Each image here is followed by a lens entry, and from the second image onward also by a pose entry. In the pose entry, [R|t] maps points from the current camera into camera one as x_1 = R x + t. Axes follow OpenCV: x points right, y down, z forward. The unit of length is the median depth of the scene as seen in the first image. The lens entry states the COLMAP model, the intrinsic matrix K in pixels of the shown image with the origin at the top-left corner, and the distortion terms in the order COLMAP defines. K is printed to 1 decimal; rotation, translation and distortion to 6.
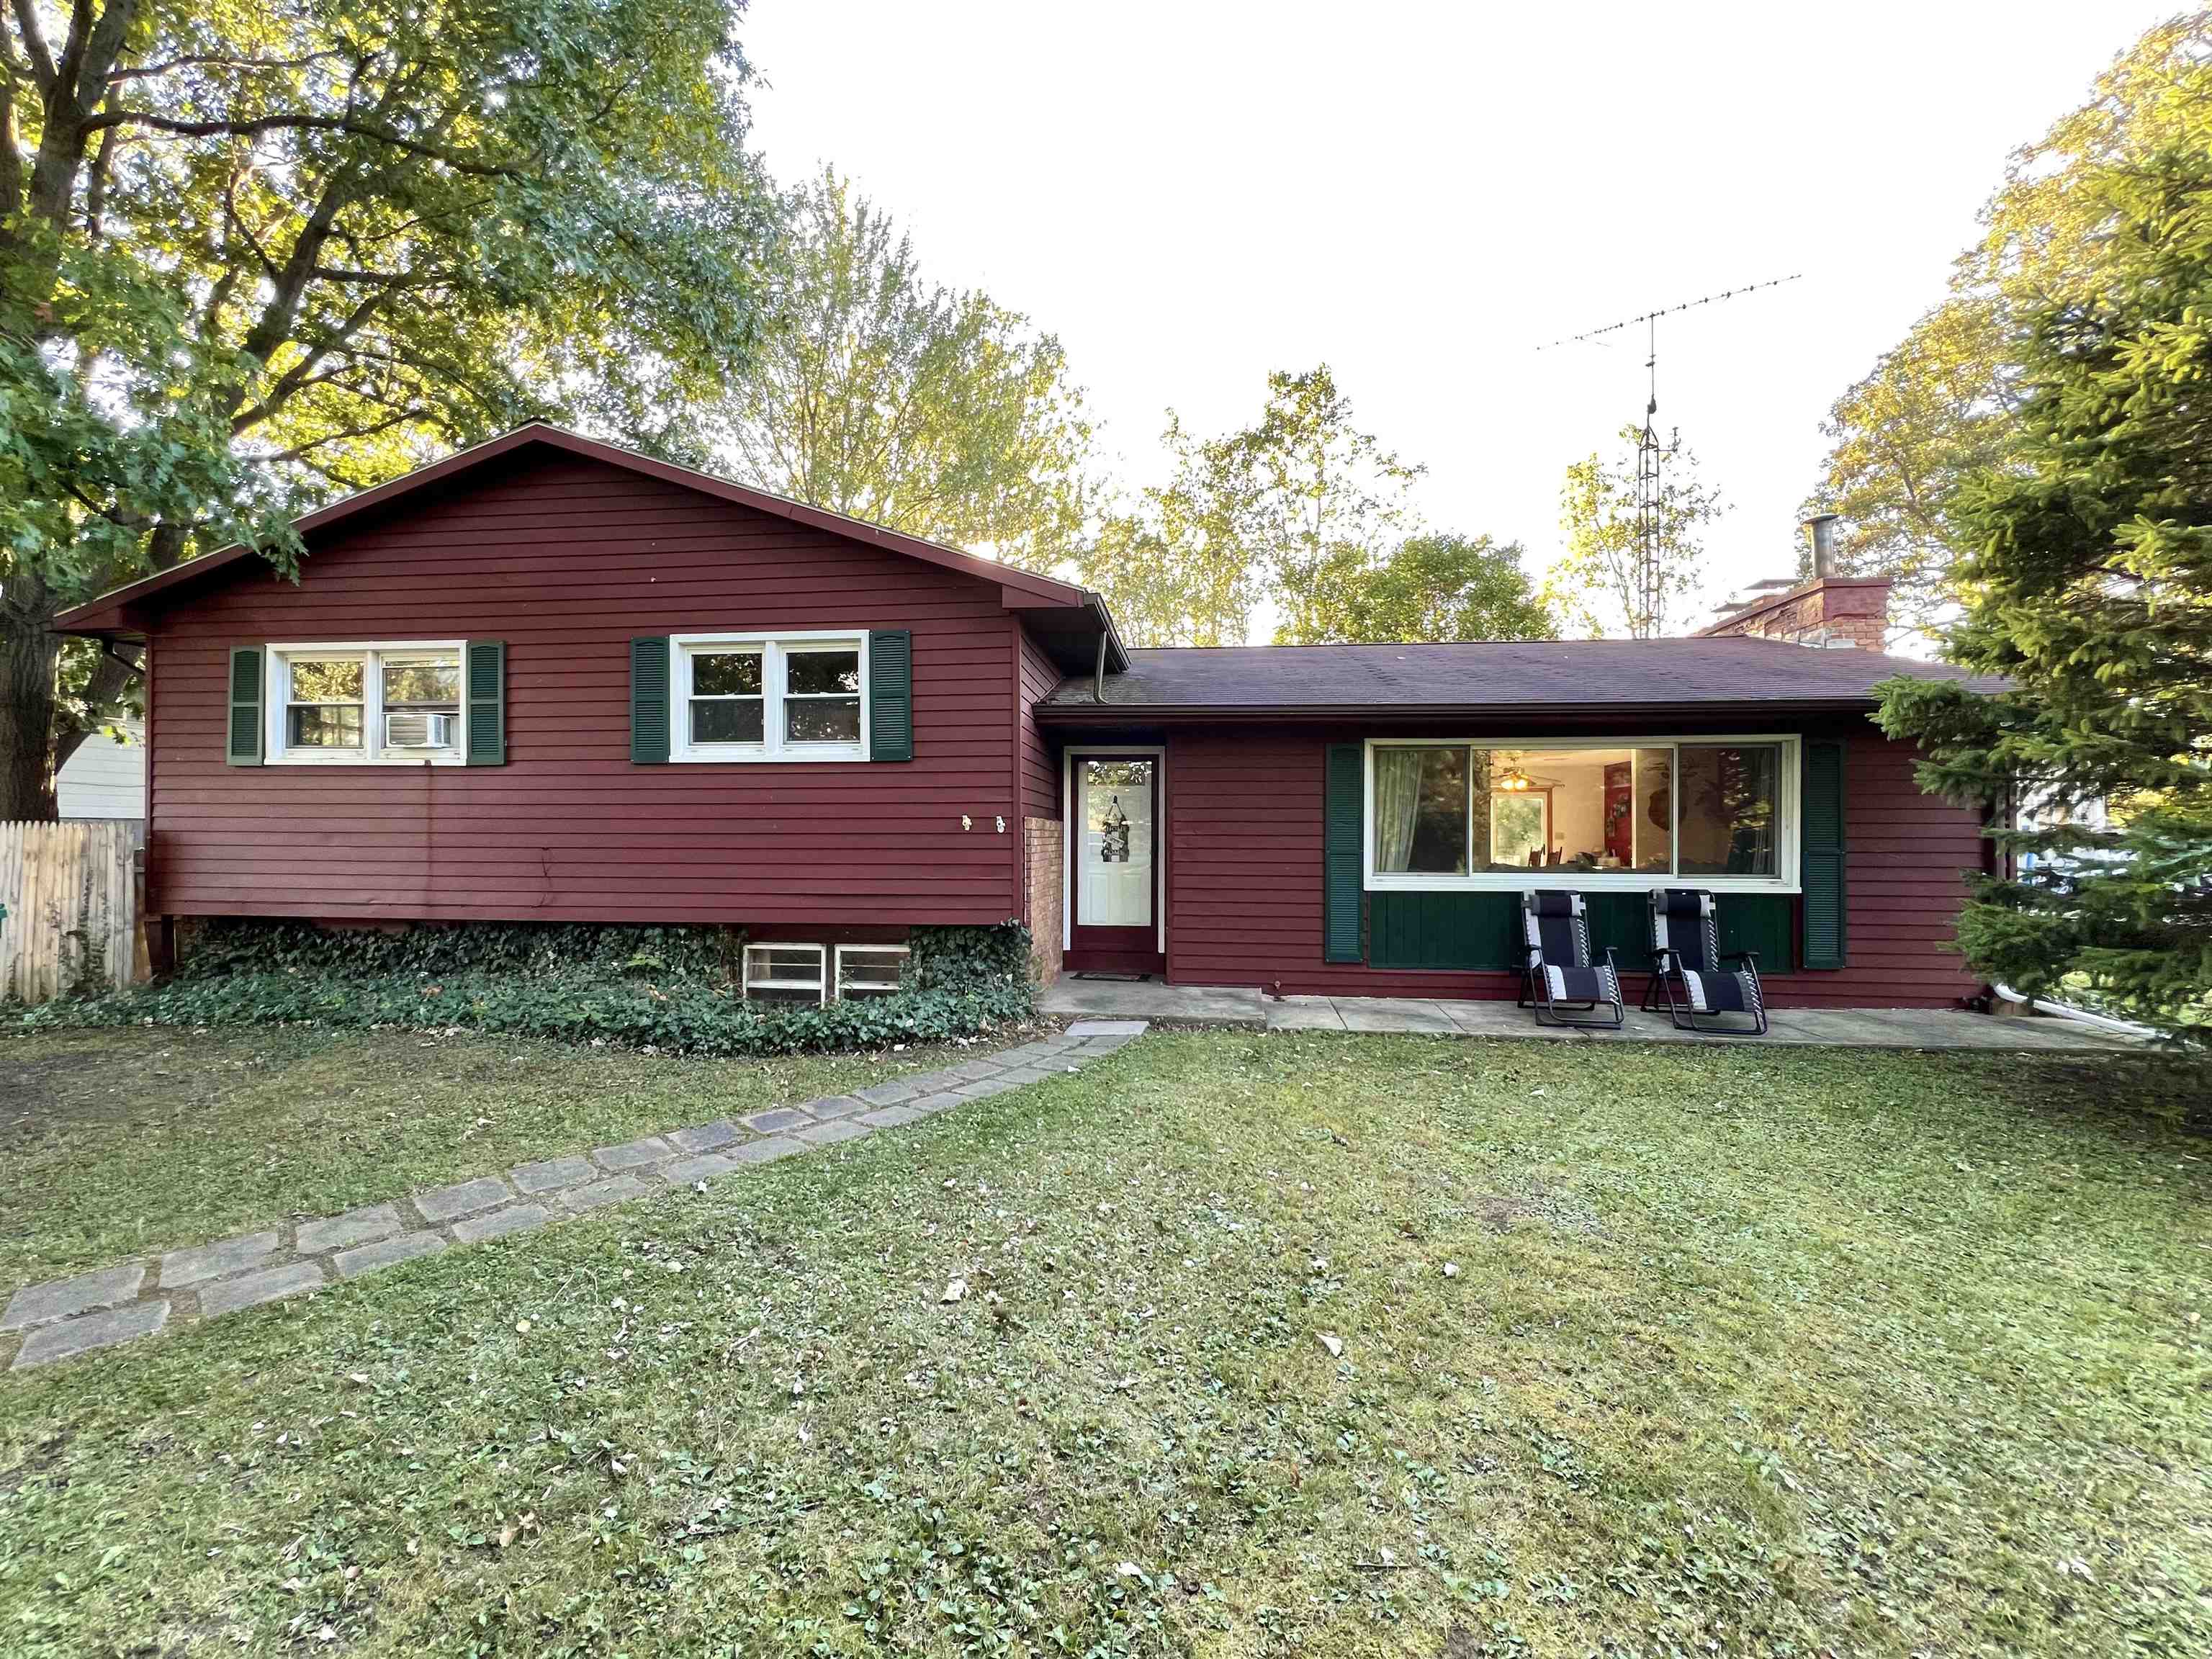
lens RADIAL K [[875.9, 0, 1106.0], [0, 875.9, 829.5], [0, 0, 1]] dist [-0.001156, 0.002446]
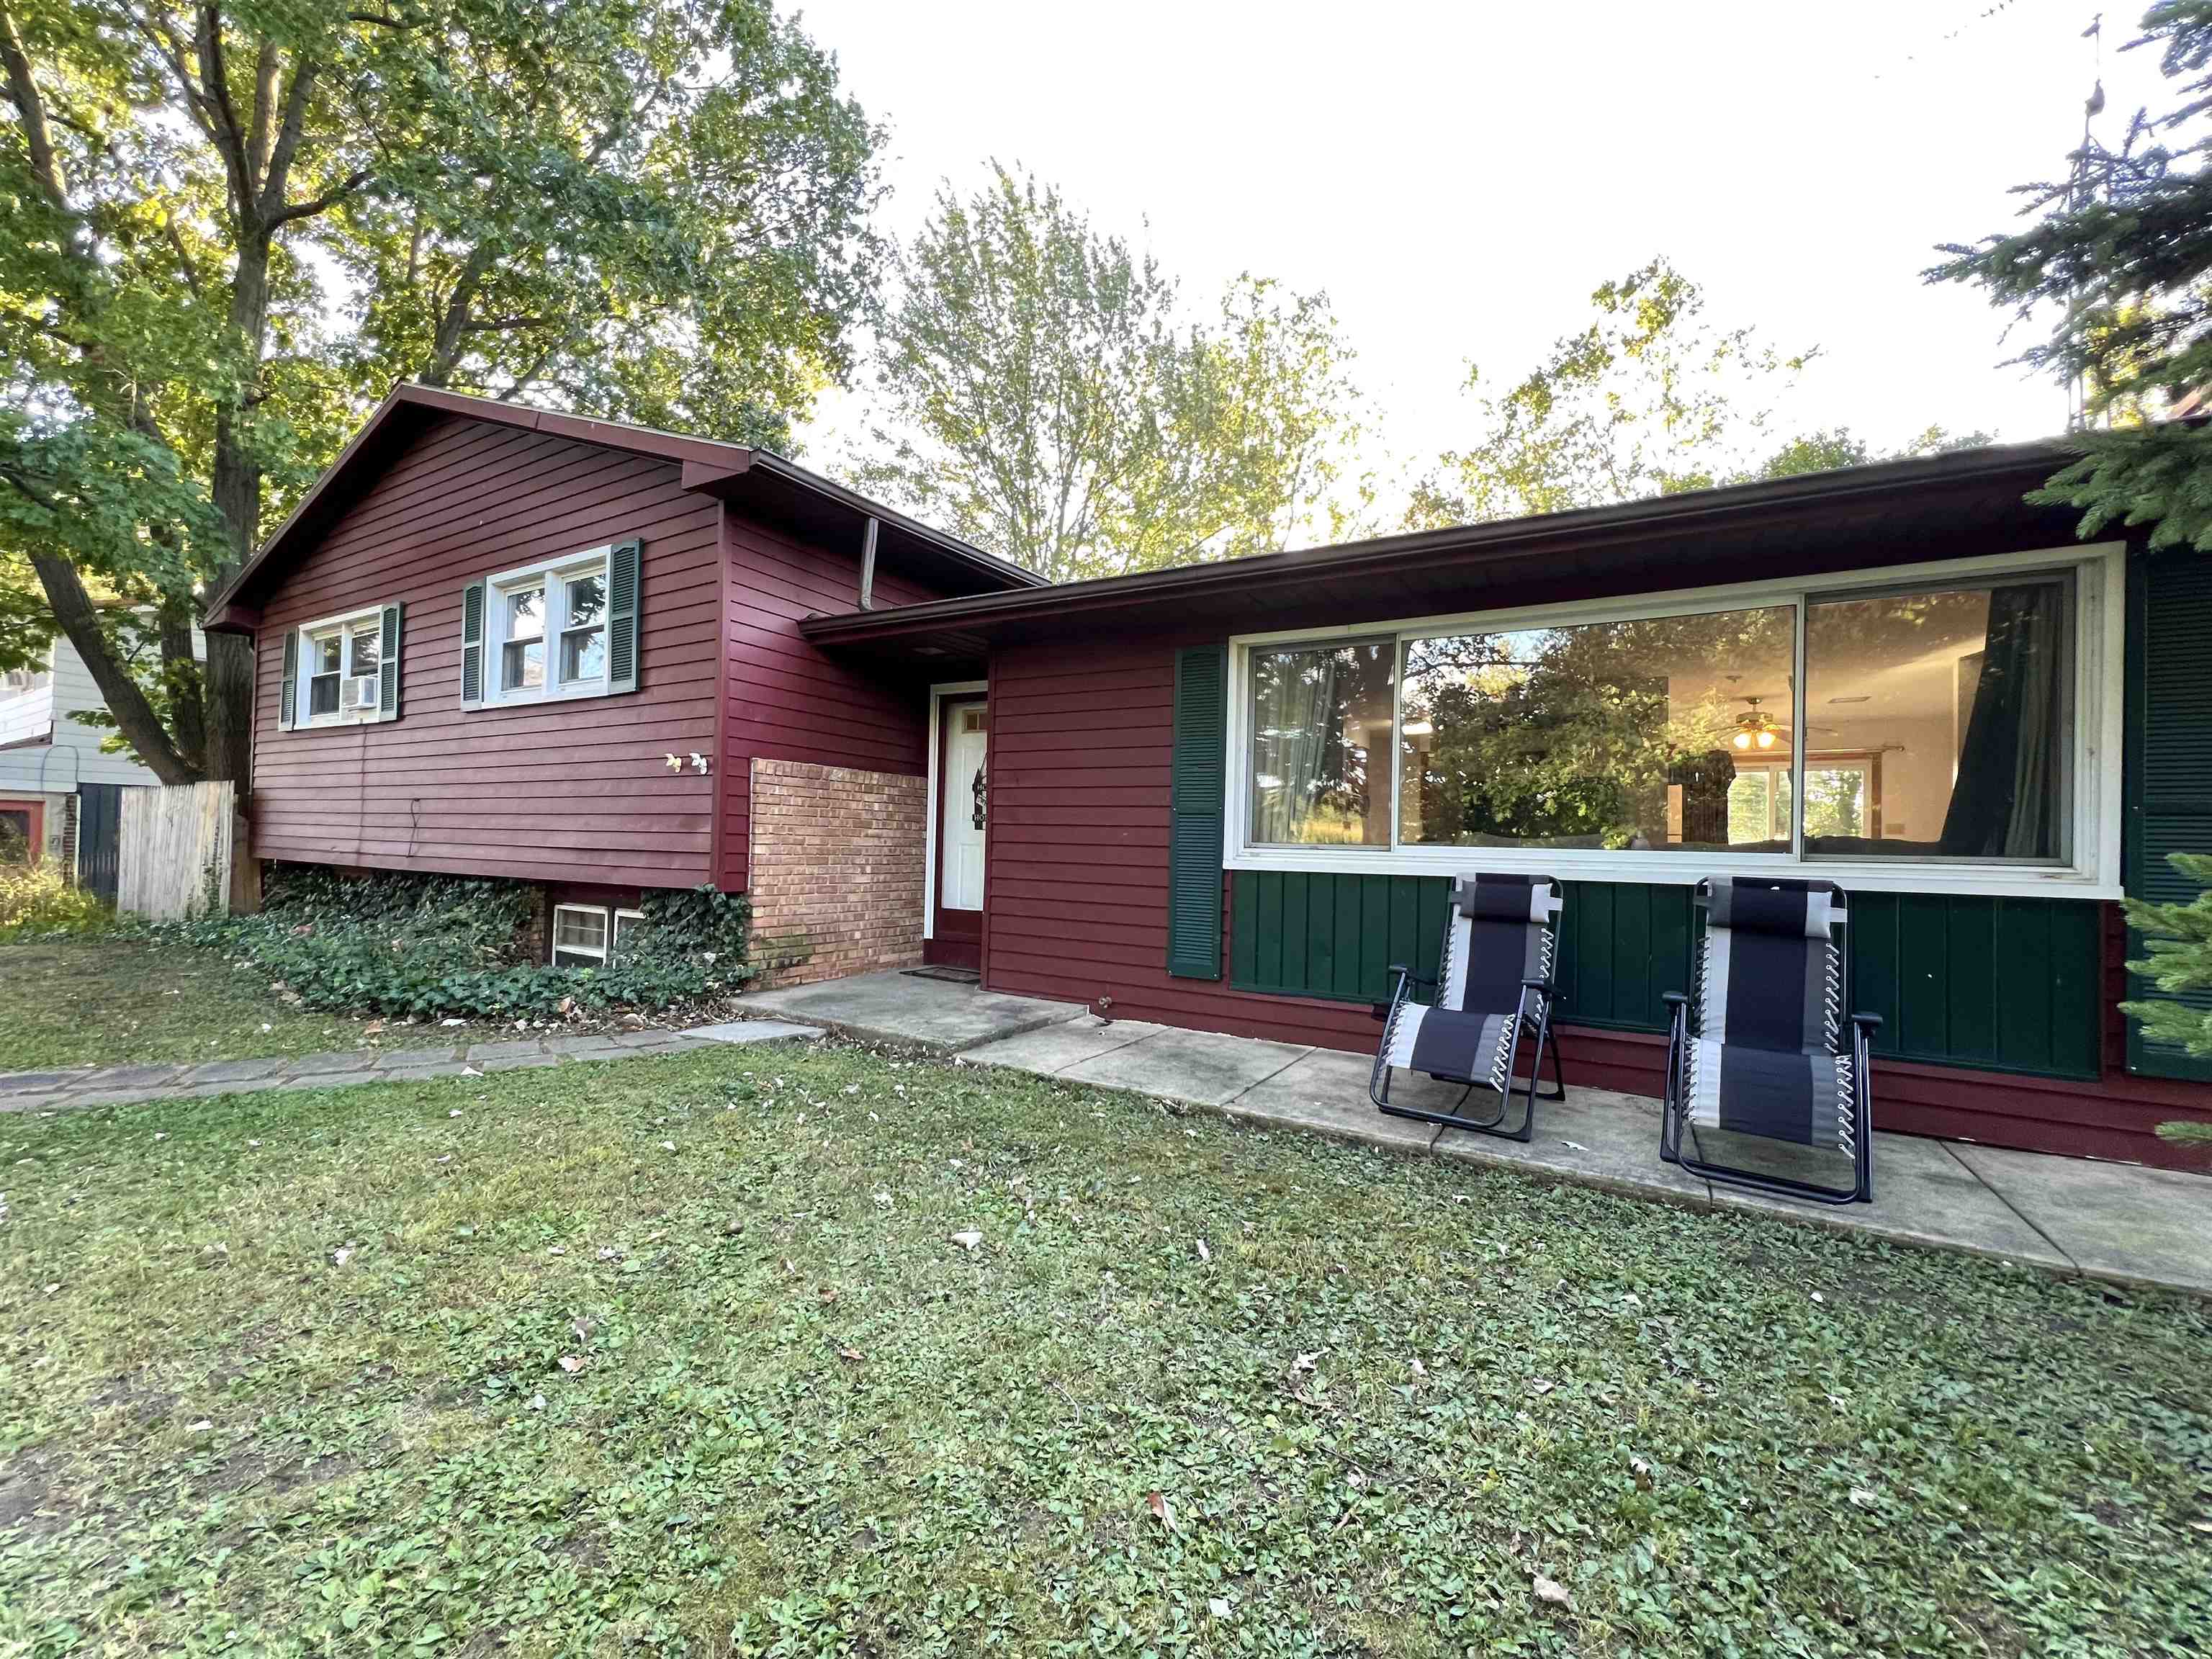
lens RADIAL K [[875.9, 0, 1106.0], [0, 875.9, 829.5], [0, 0, 1]] dist [-0.001156, 0.002446]
pose [[0.914838, 0.013444, -0.403598, 0.498222], [-0.021906, 0.999626, -0.016357, 0.054951], [0.403227, 0.023805, 0.914790, 0.387196]]
